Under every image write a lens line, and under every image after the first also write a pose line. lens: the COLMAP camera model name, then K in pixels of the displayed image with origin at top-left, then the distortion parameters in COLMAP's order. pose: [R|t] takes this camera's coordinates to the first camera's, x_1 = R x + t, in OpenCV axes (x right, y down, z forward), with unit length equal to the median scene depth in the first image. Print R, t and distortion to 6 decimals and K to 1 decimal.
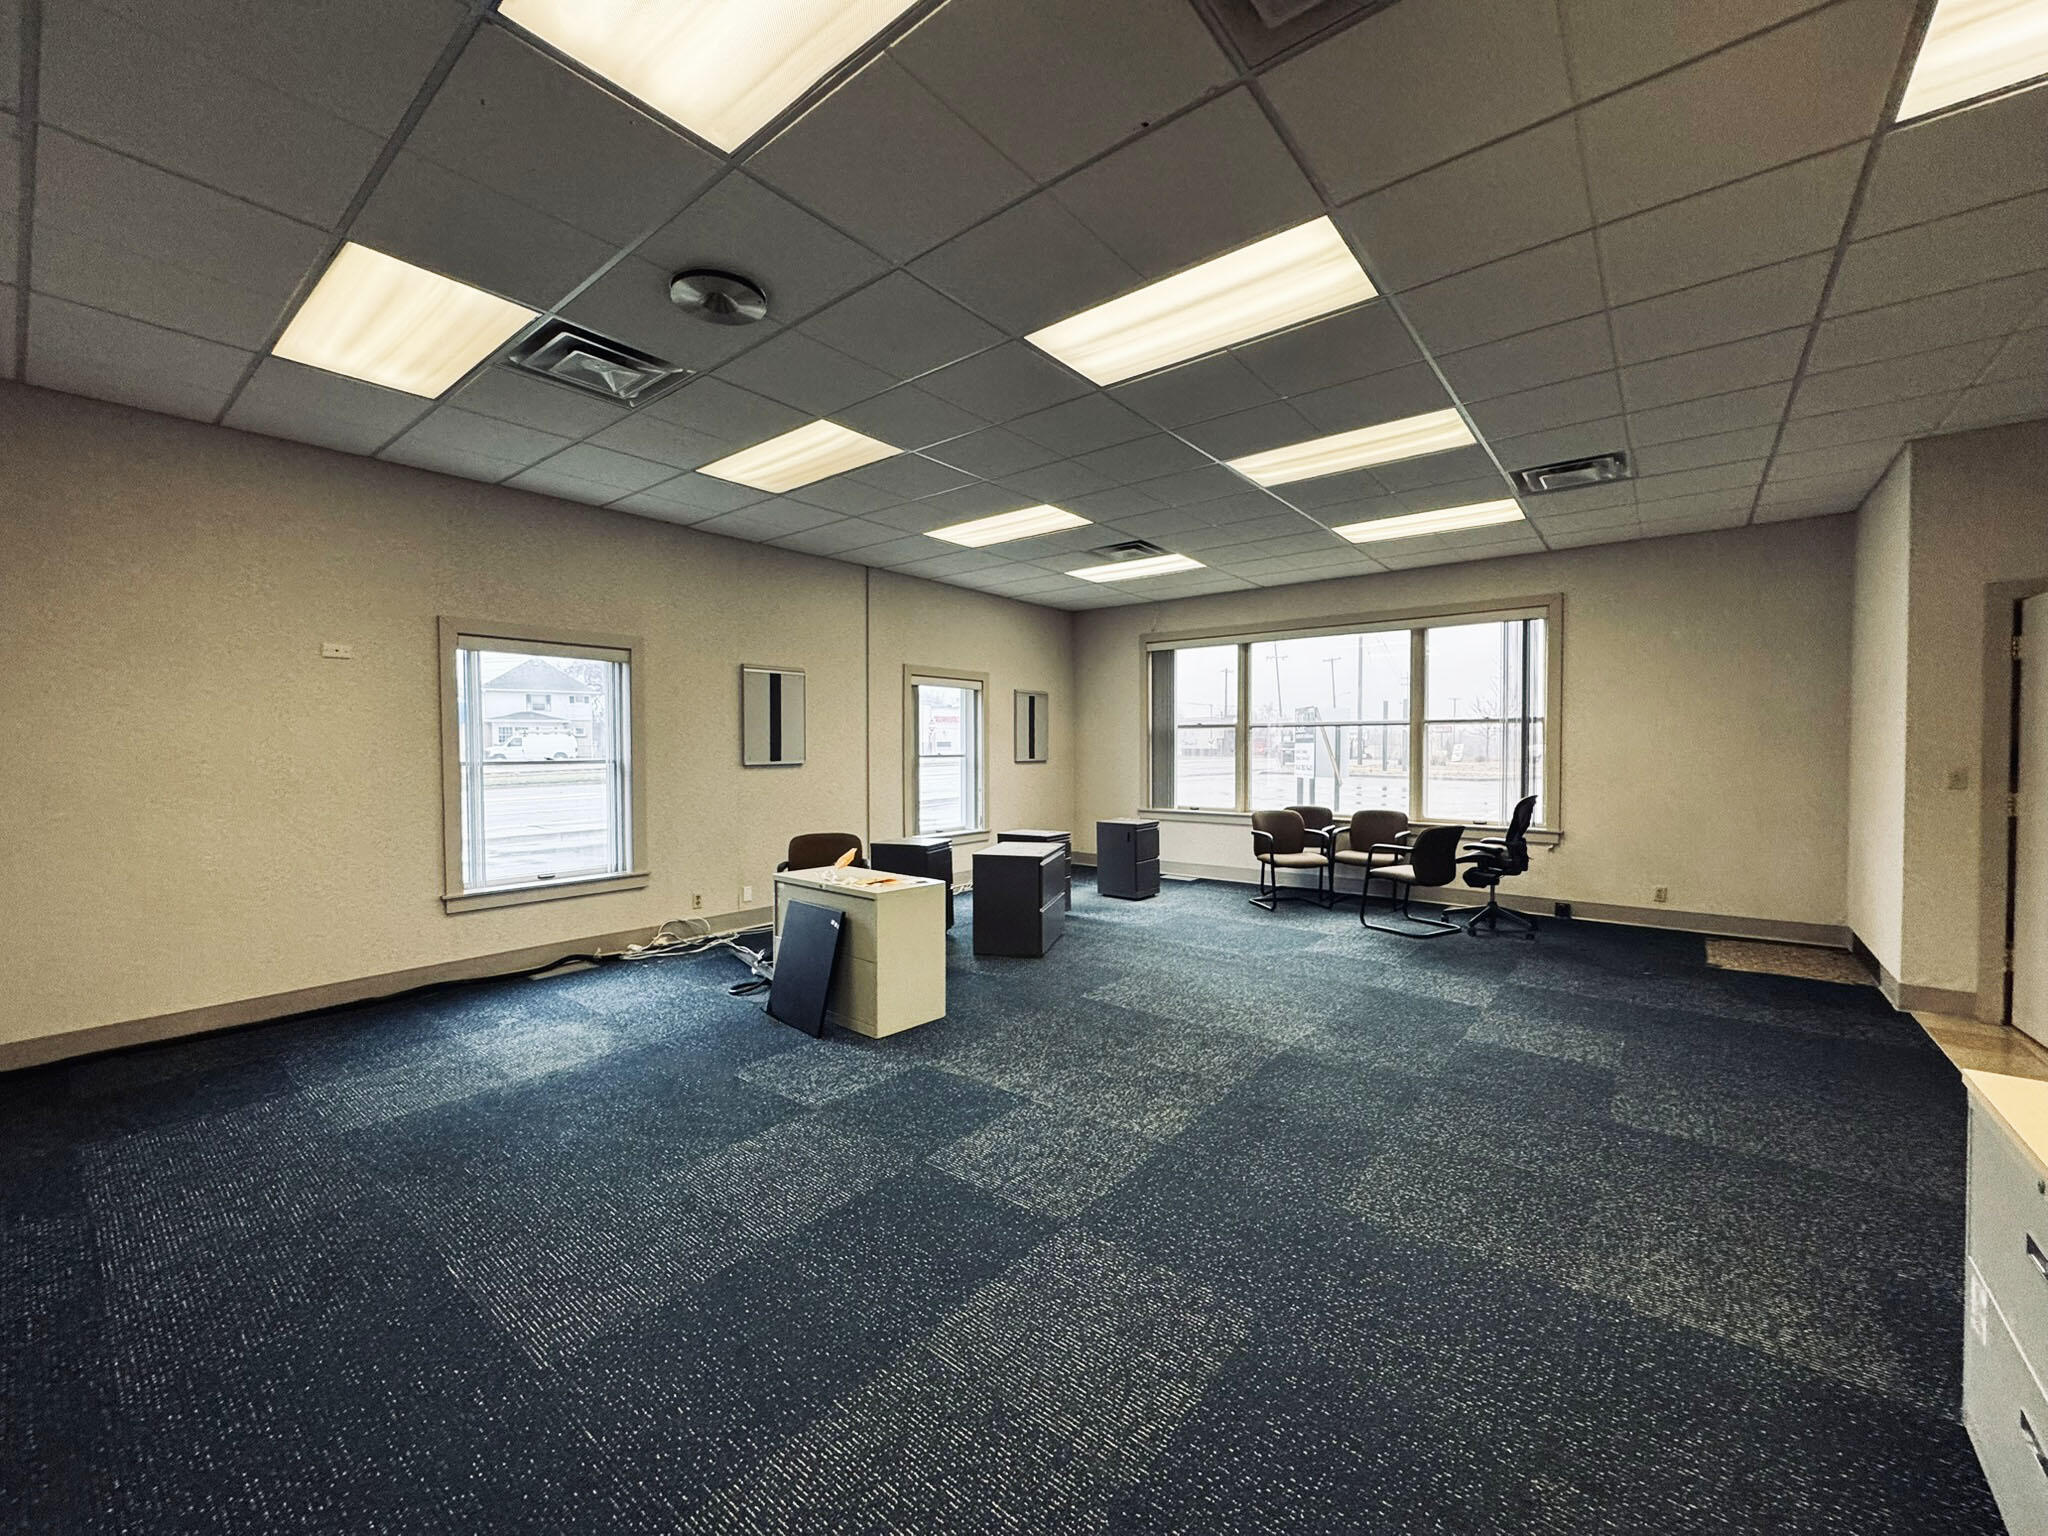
lens RADIAL K [[815.4, 0, 1024.1], [0, 815.4, 769.3], [0, 0, 1]] dist [0.002273, 0.000409]
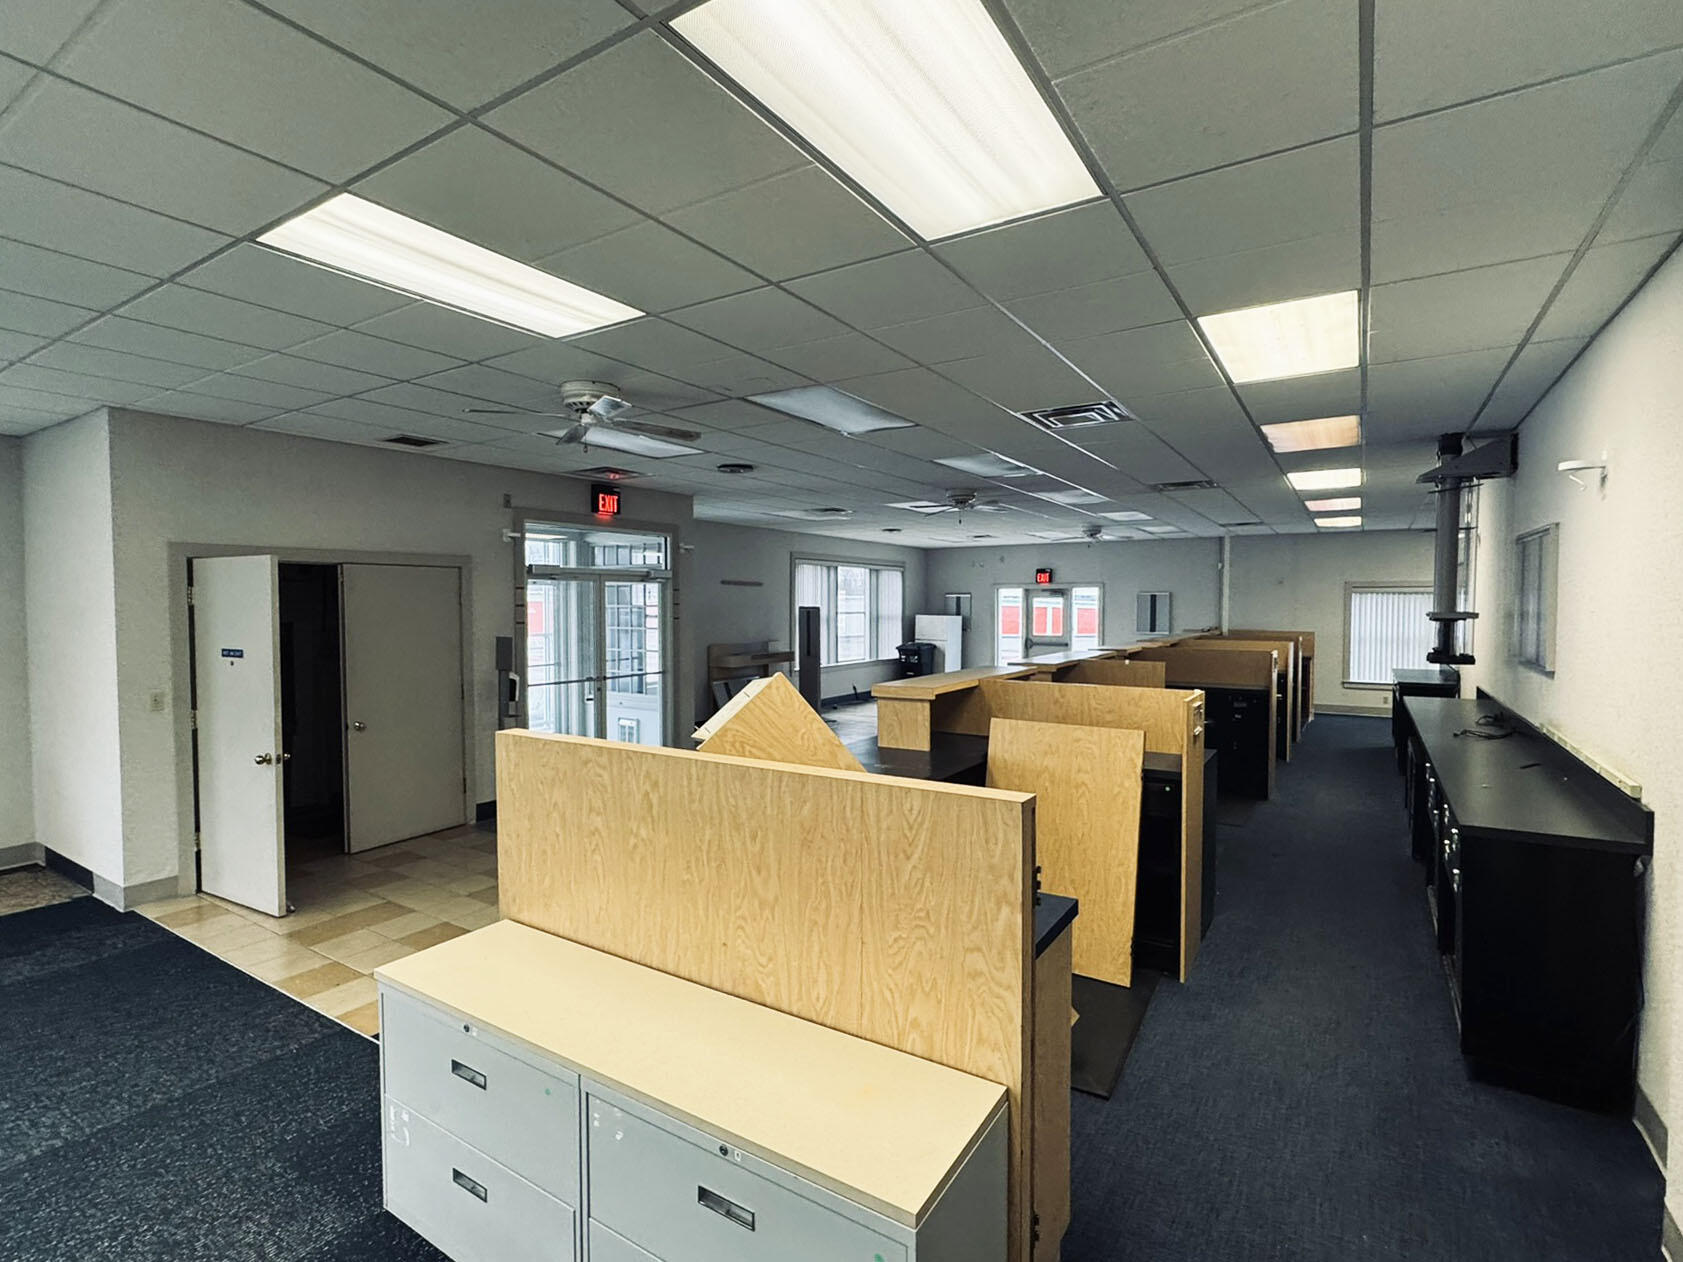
lens RADIAL K [[812.9, 0, 841.3], [0, 812.9, 631.2], [0, 0, 1]] dist [0.001745, 0.000658]
pose [[-0.108055, -0.028050, 0.993749, -0.150975], [0.025580, 0.999192, 0.030985, -0.107779], [-0.993816, 0.028768, -0.107250, 0.136510]]
